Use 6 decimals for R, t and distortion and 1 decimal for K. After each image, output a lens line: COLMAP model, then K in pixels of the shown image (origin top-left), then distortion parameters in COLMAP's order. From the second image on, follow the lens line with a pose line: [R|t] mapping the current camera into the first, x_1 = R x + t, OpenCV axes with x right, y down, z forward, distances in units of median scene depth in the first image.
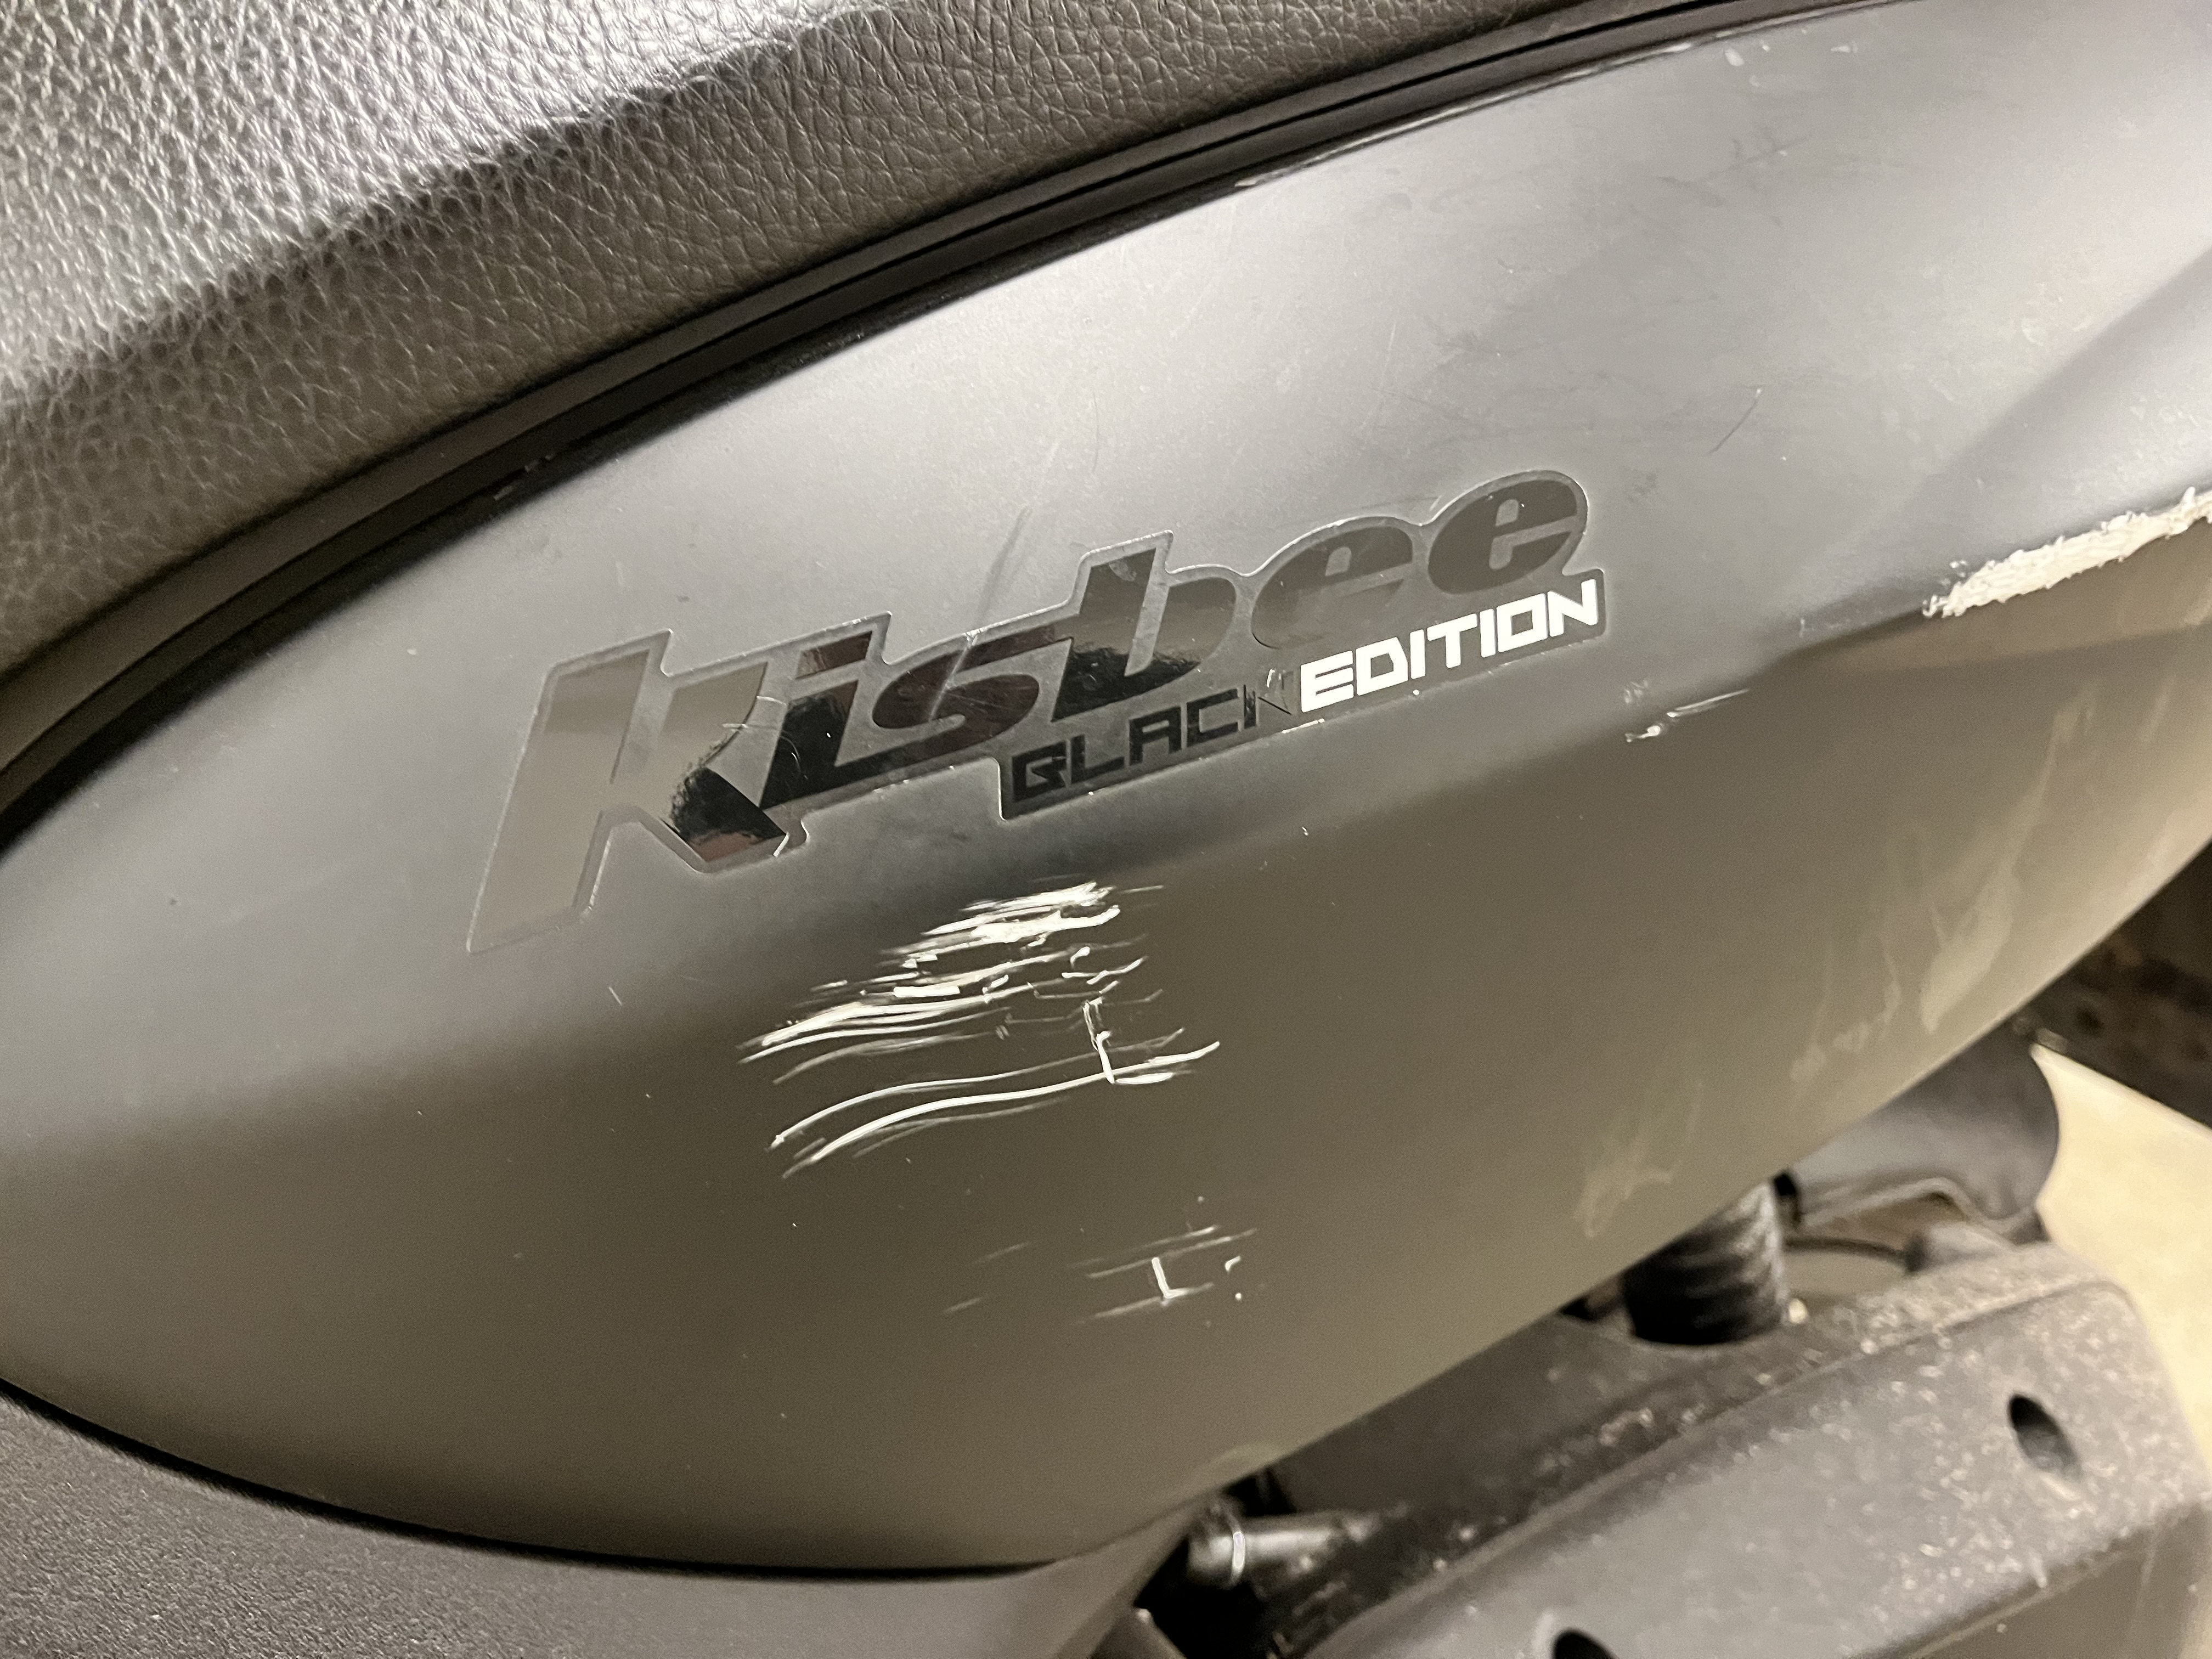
lens RADIAL K [[1678.8, 0, 1099.0], [0, 1678.8, 827.5], [0, 0, 1]] dist [0.077675, -0.109401]
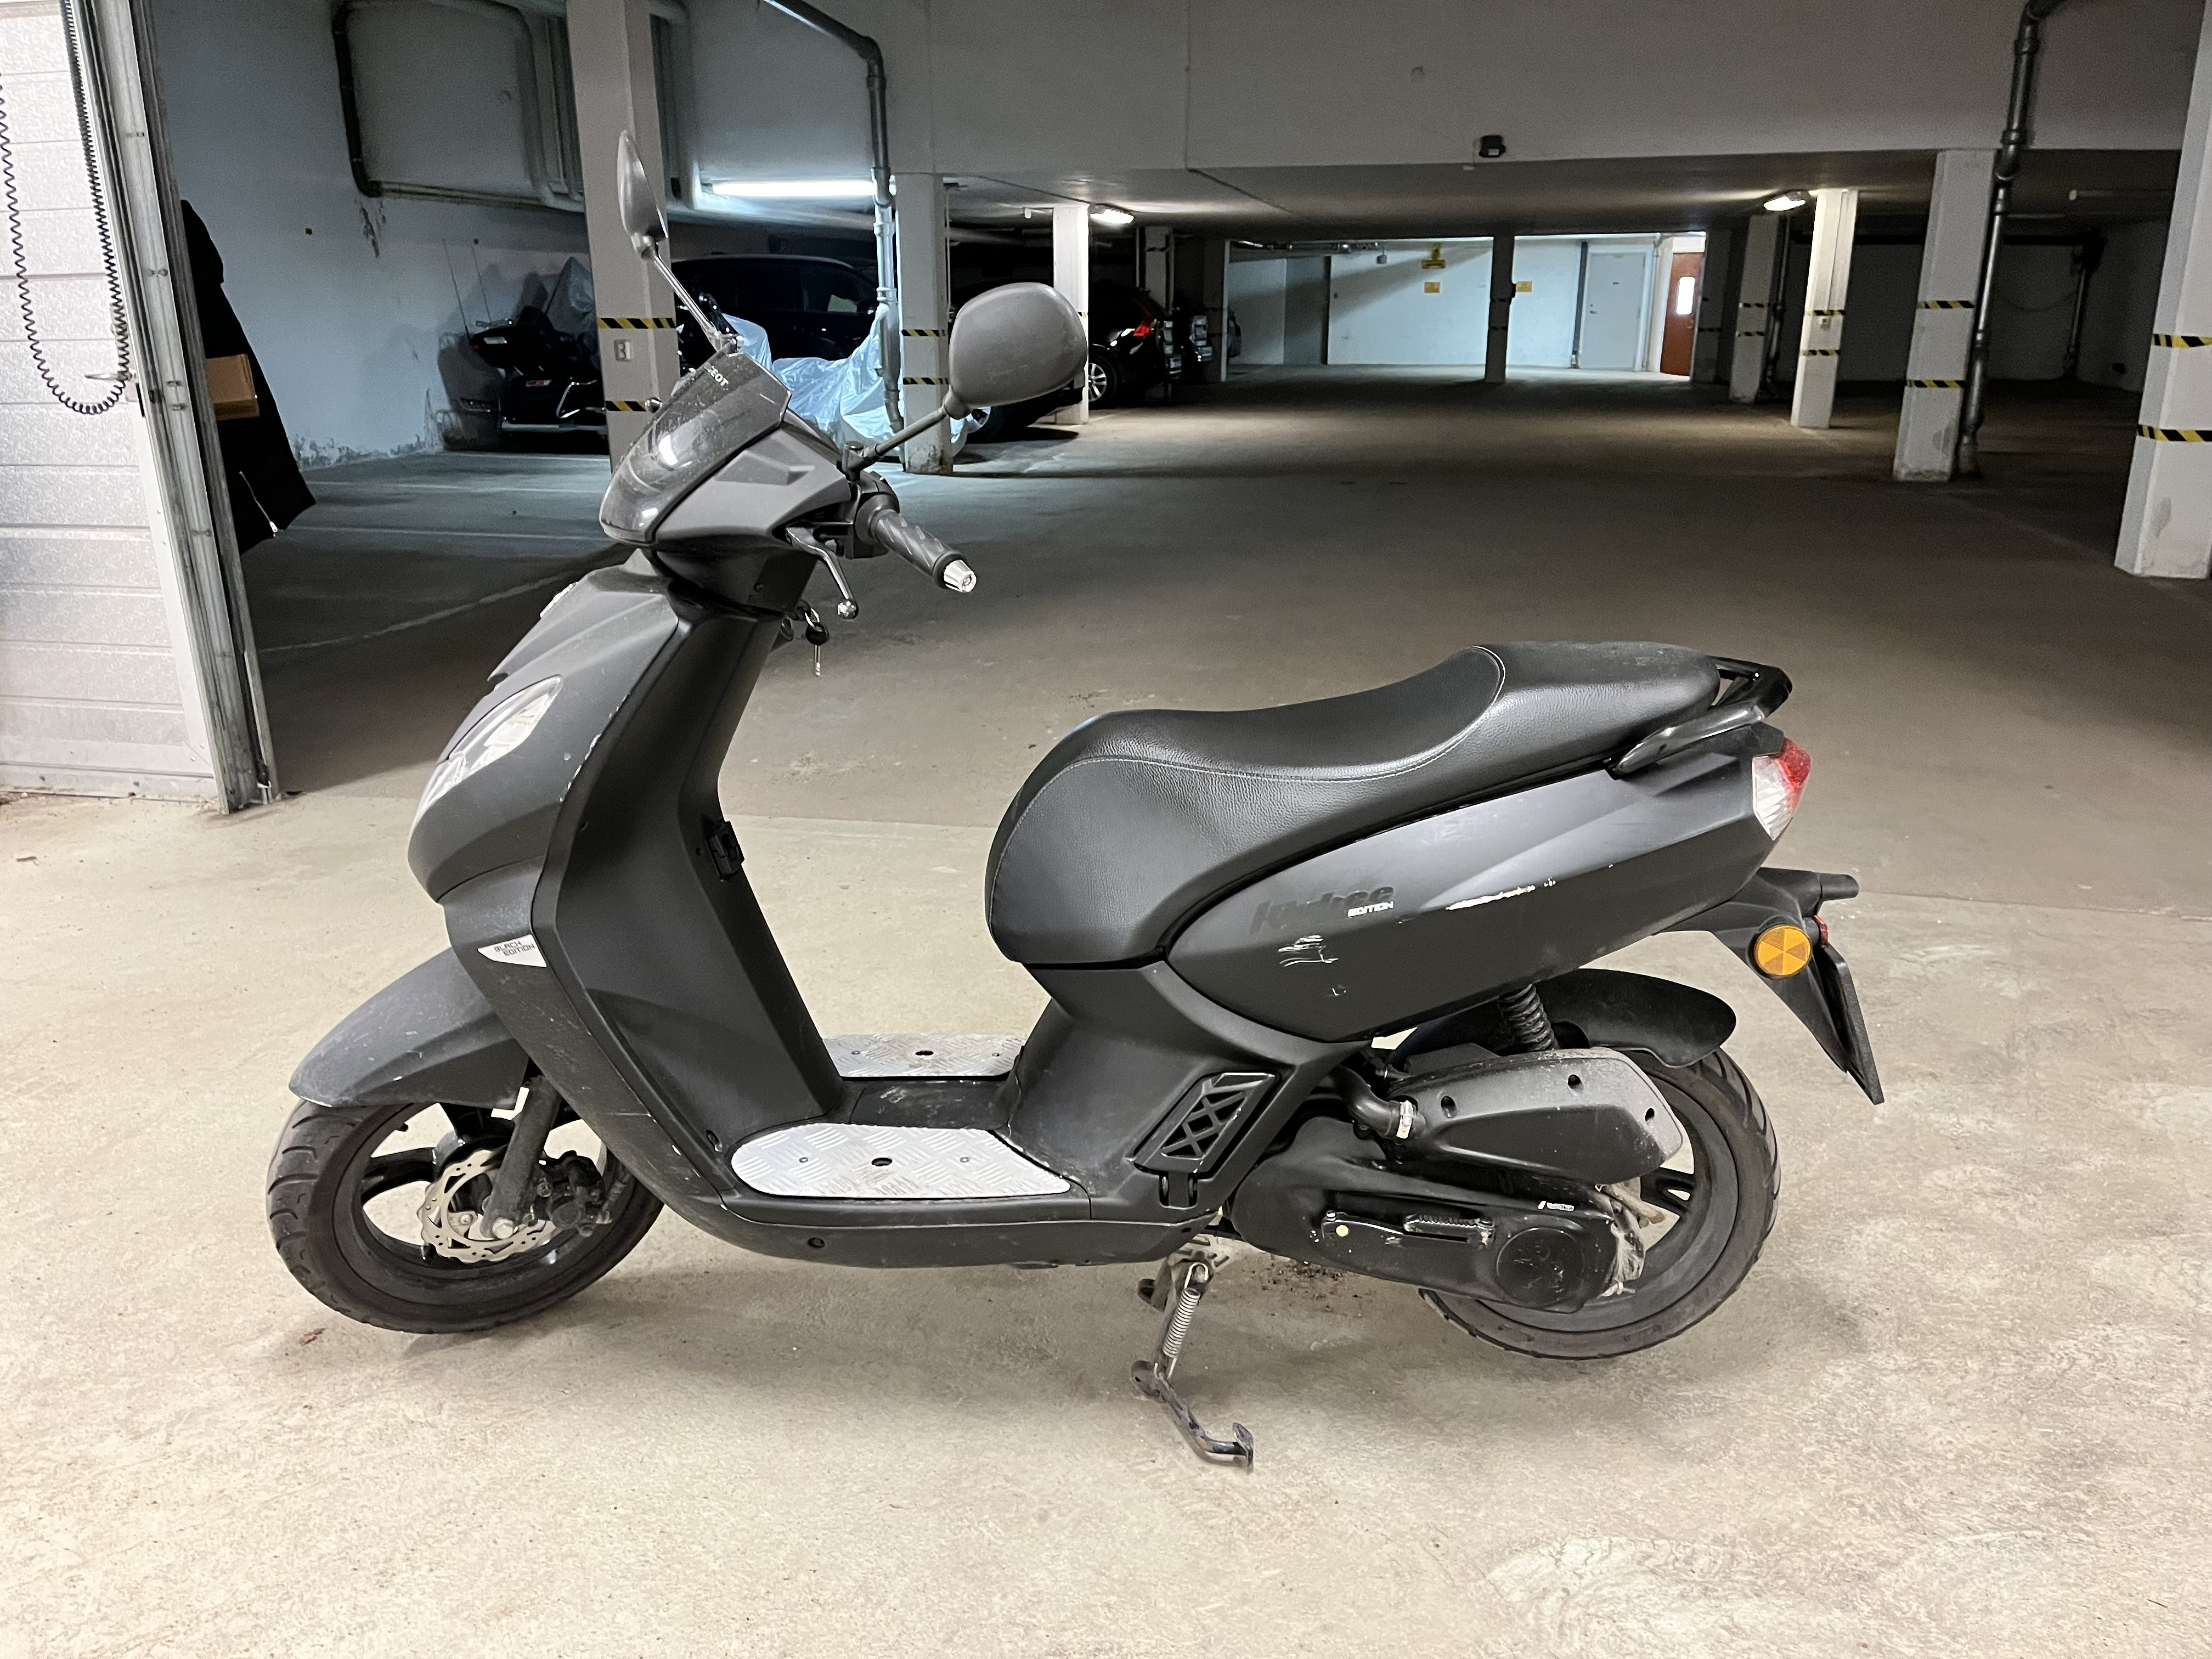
lens RADIAL K [[1678.8, 0, 1092.7], [0, 1678.8, 834.2], [0, 0, 1]] dist [0.077675, -0.109401]
pose [[0.883268, 0.071287, -0.463417, 2.549419], [-0.076668, 0.997030, 0.007244, -0.396007], [0.462557, 0.029130, 0.886111, -6.197263]]
